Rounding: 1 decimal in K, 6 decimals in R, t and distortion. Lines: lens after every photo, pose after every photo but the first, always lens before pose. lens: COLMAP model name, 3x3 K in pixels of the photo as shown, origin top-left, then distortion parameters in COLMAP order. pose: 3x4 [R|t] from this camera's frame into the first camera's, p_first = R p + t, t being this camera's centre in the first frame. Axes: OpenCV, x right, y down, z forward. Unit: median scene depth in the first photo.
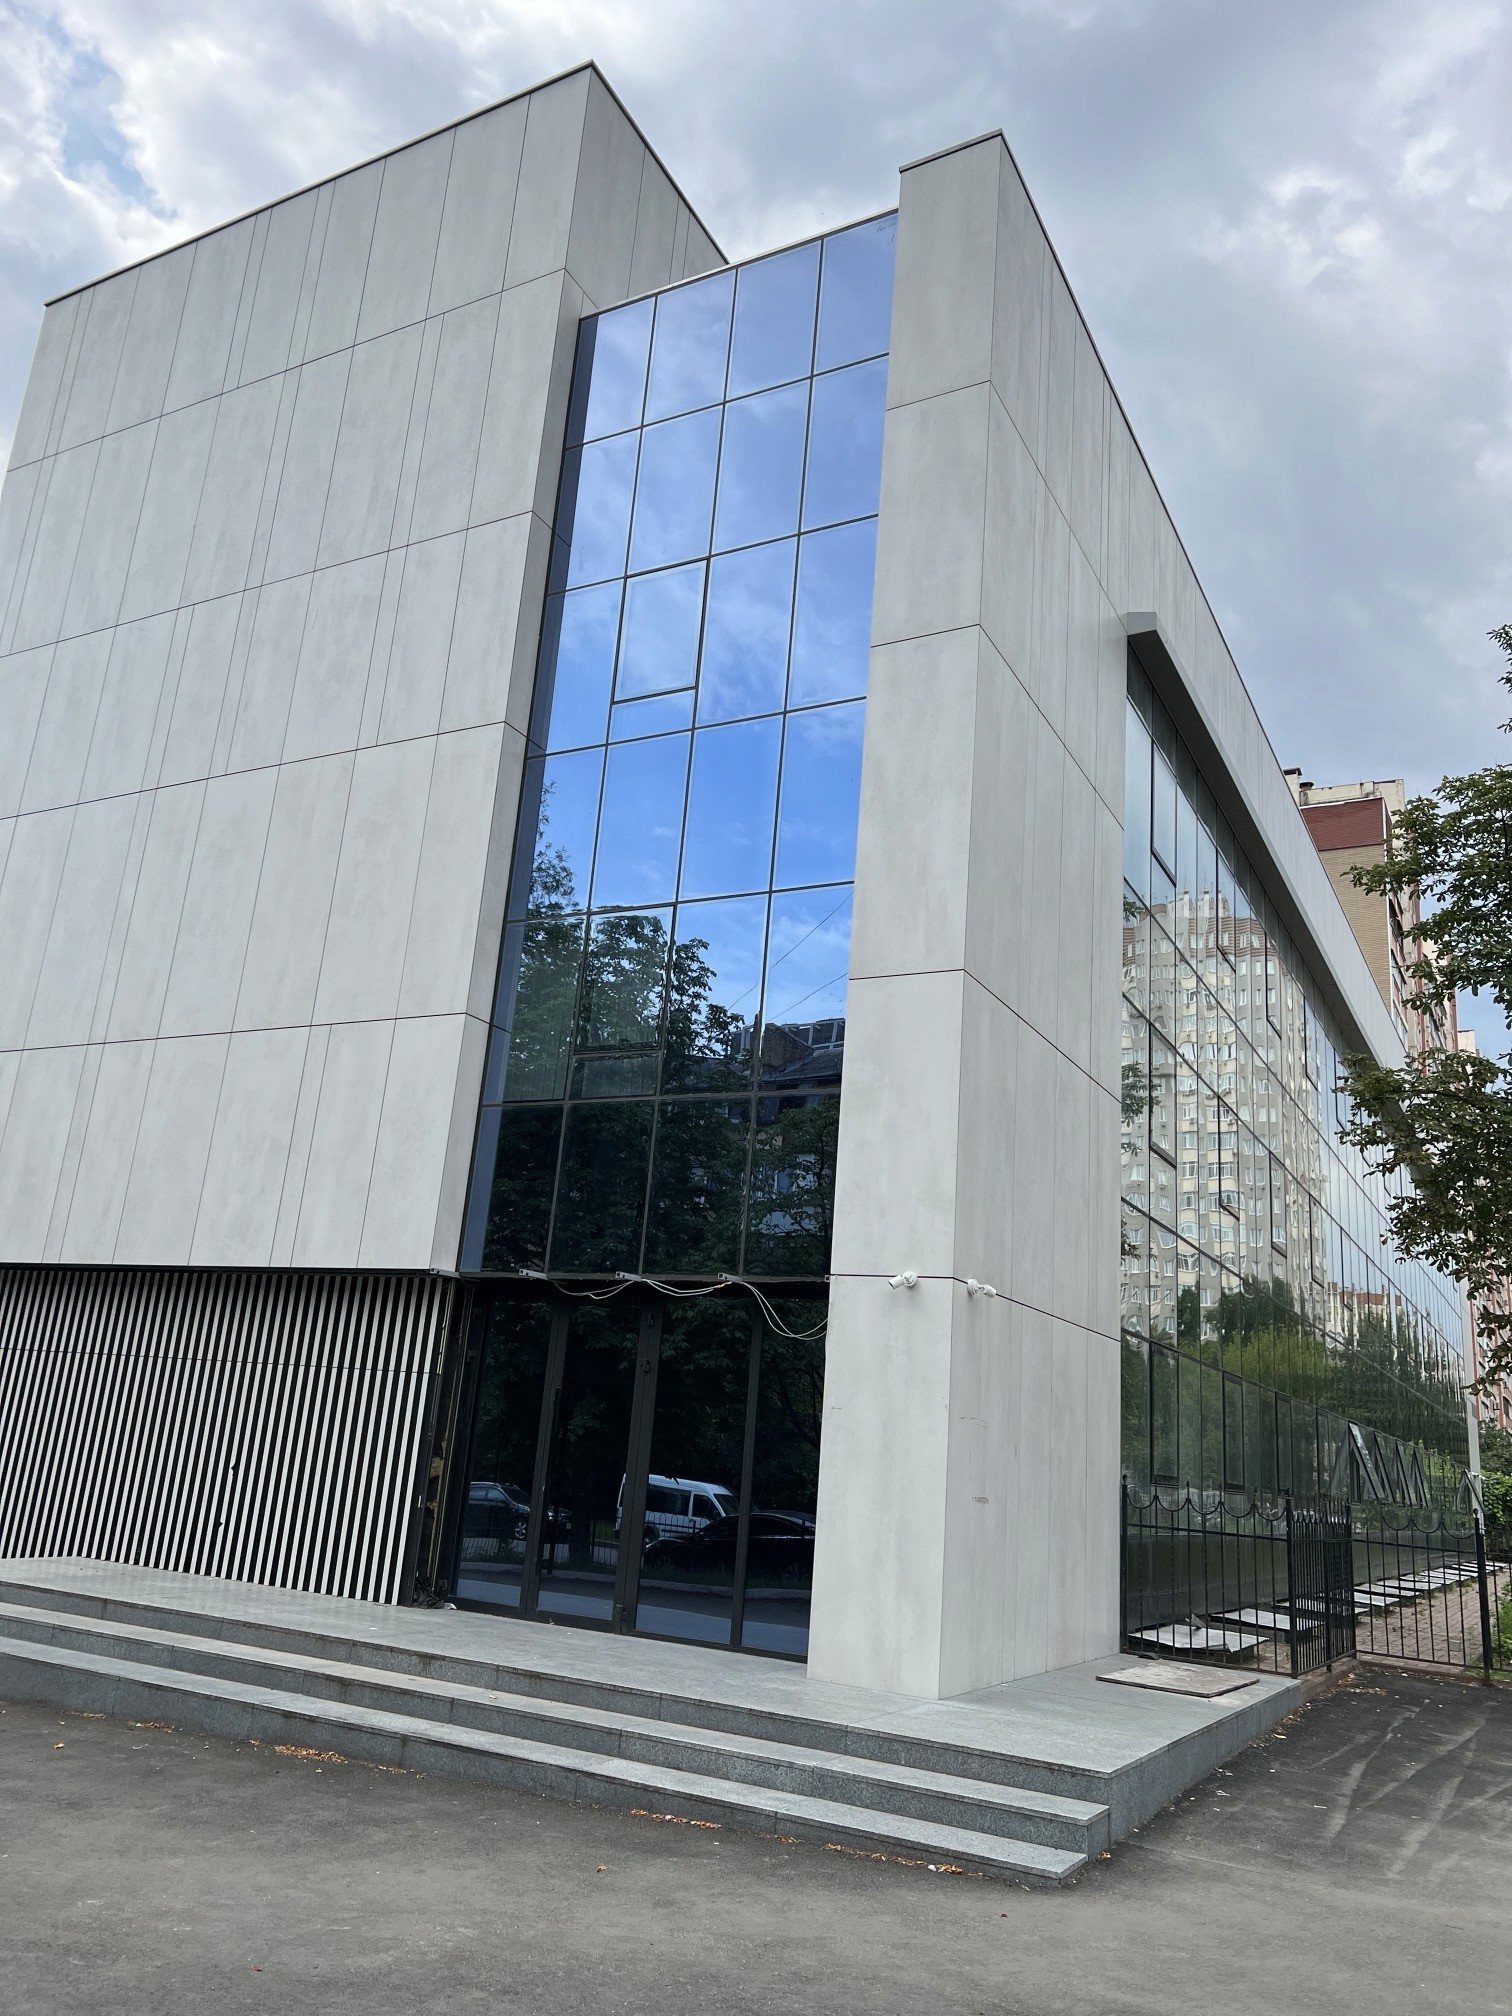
lens RADIAL K [[1503.2, 0, 756.0], [0, 1503.2, 1008.0], [0, 0, 1]] dist [0.080753, -0.116146]
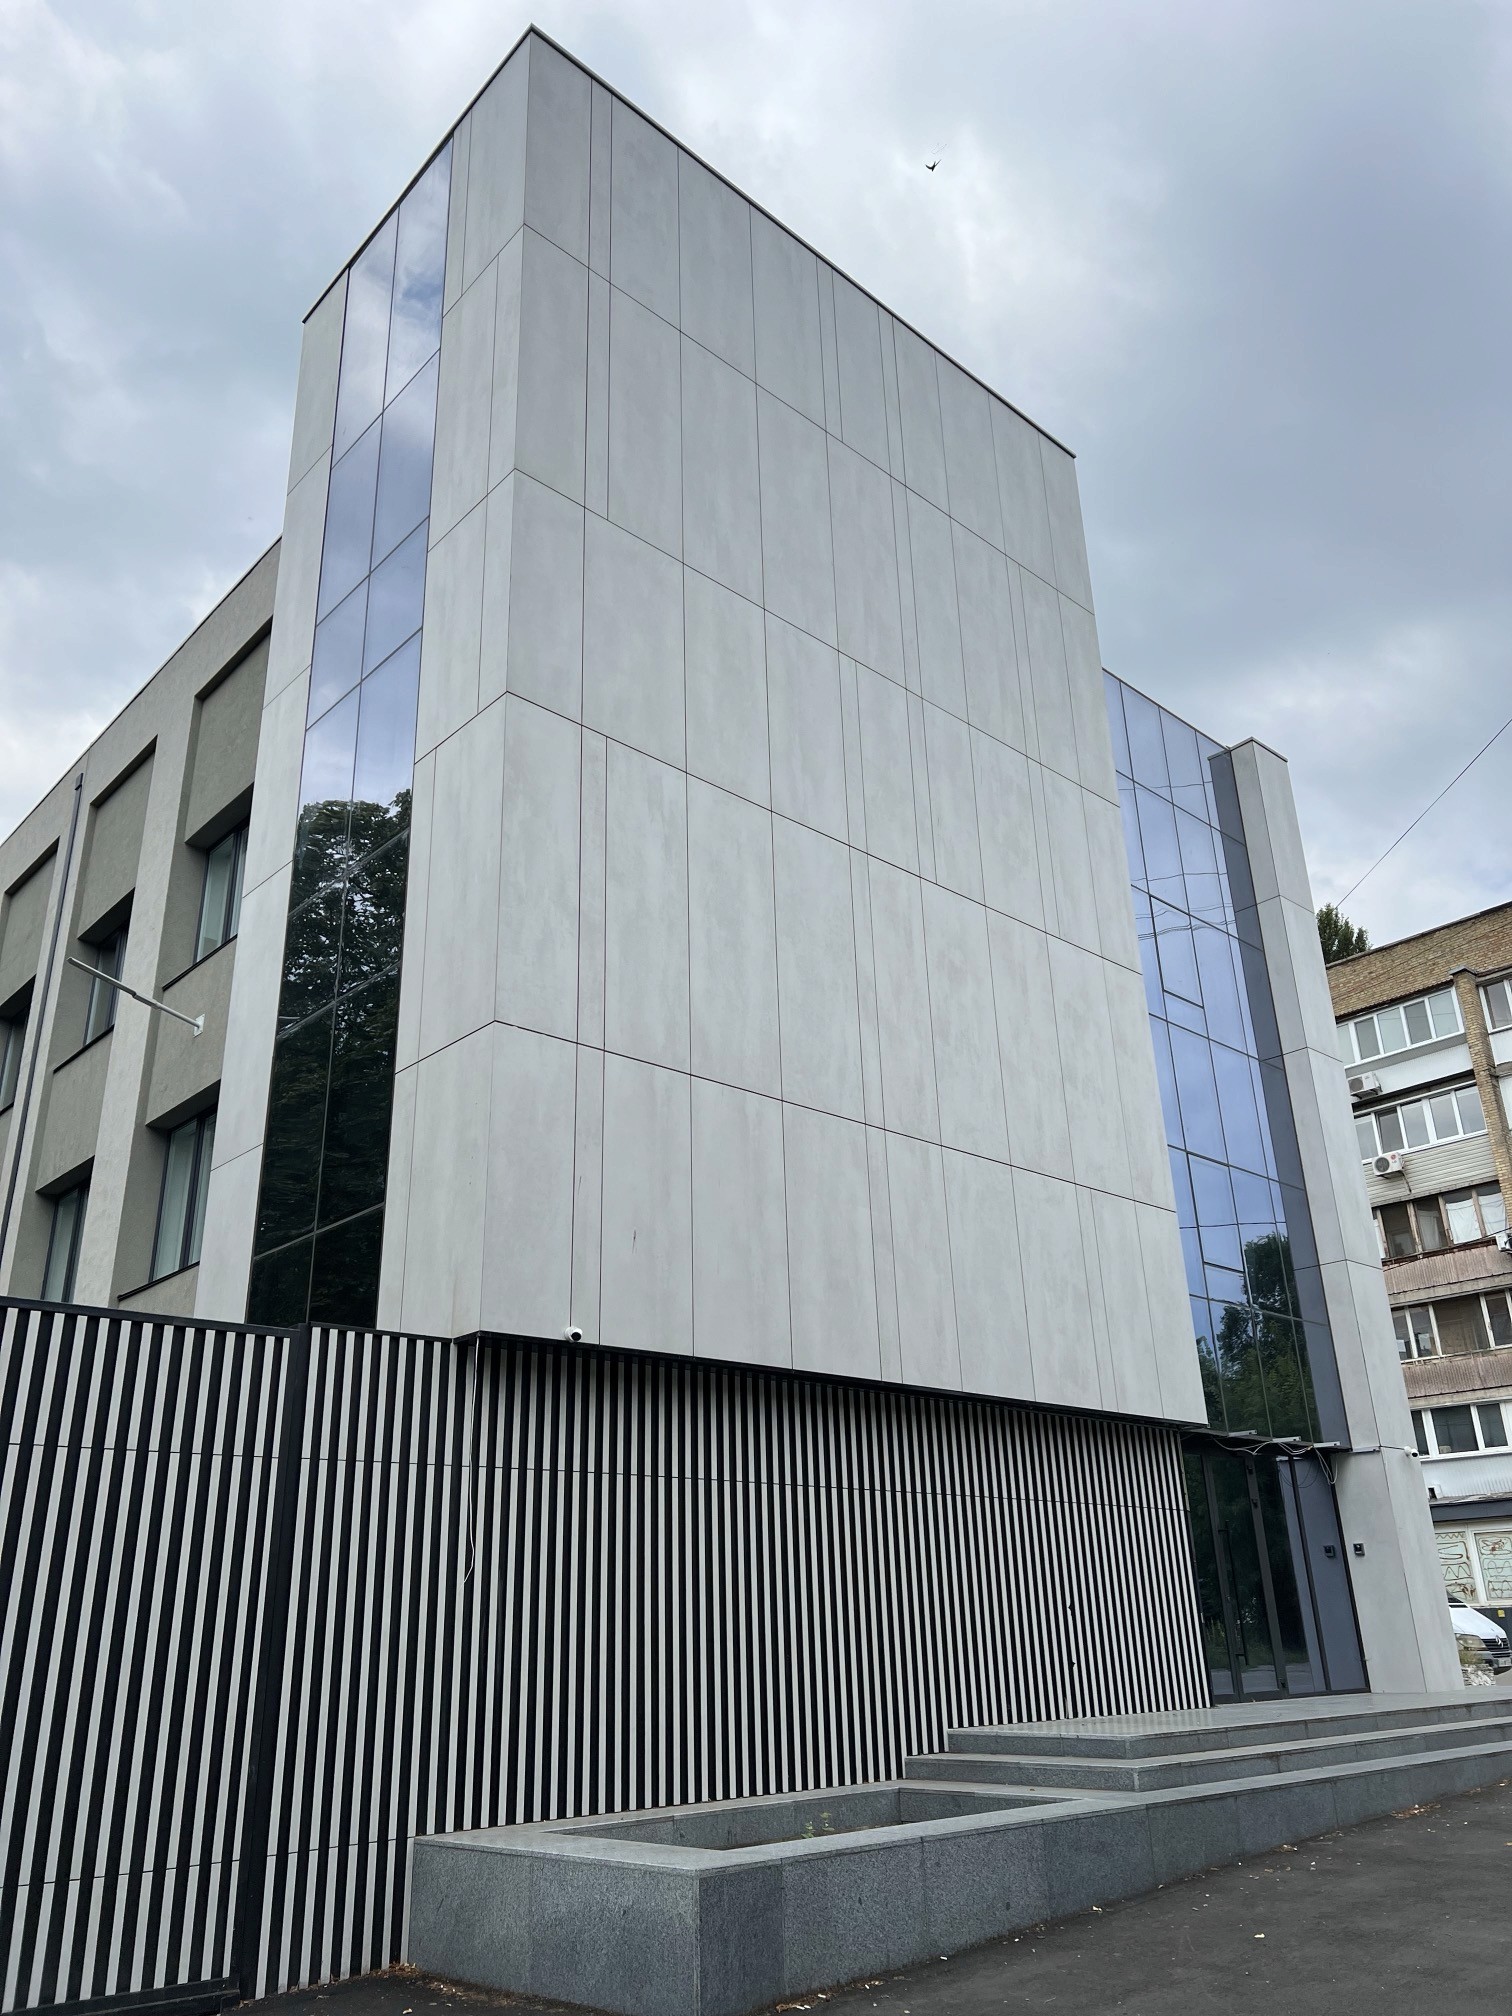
lens RADIAL K [[1503.2, 0, 756.0], [0, 1503.2, 1008.0], [0, 0, 1]] dist [0.080753, -0.116146]
pose [[0.322606, 0.283182, 0.903180, -1.323212], [-0.218680, 0.950681, -0.219965, 0.172425], [-0.920926, -0.126545, 0.368622, 0.787744]]
